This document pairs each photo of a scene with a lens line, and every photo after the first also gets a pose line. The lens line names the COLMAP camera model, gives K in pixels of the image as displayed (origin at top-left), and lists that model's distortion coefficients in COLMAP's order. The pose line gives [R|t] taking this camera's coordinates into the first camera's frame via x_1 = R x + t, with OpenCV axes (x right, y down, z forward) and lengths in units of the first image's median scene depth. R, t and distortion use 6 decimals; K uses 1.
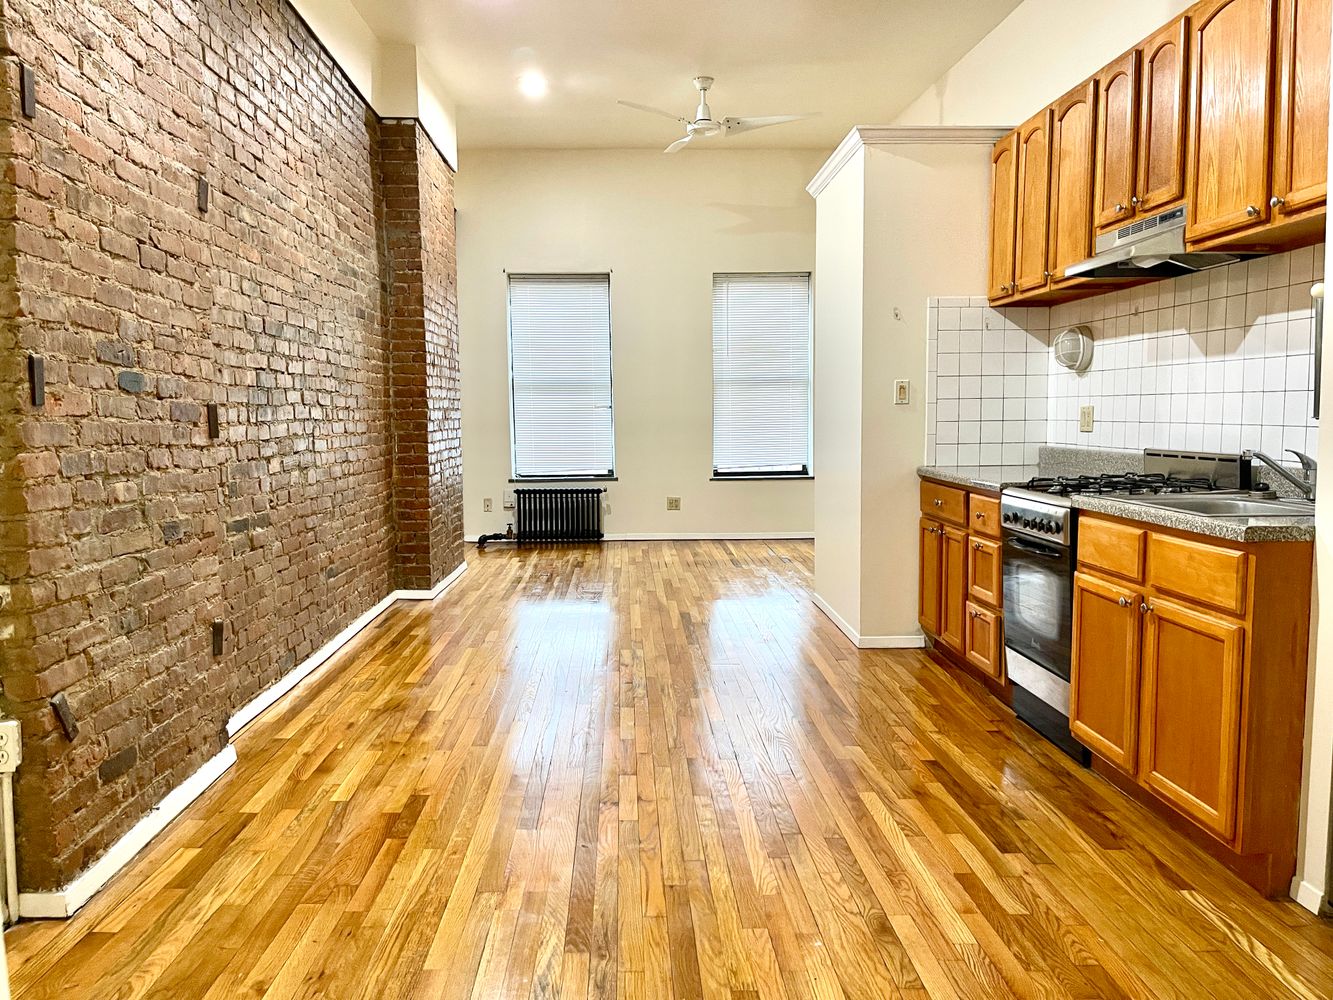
lens RADIAL K [[1014.7, 0, 664.7], [0, 1014.7, 504.0], [0, 0, 1]] dist [0.040214, 0.001707]
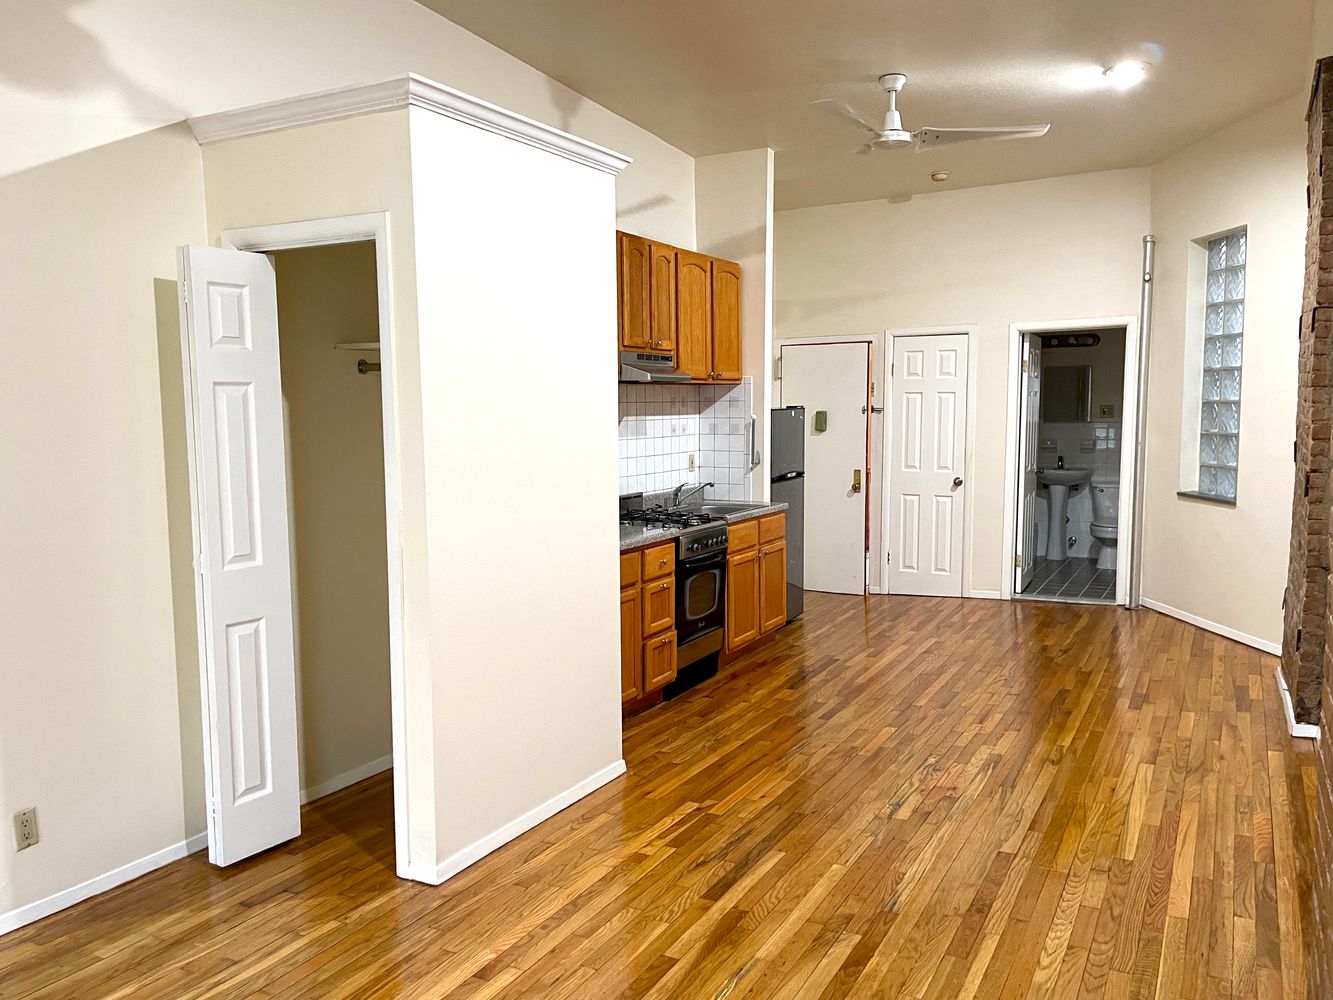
lens RADIAL K [[1014.7, 0, 664.9], [0, 1014.7, 494.1], [0, 0, 1]] dist [0.040214, 0.001707]
pose [[-0.854060, -0.031461, 0.519222, -0.430158], [0.062571, 0.984708, 0.162587, -0.354715], [-0.516397, 0.171347, -0.839032, 2.642399]]
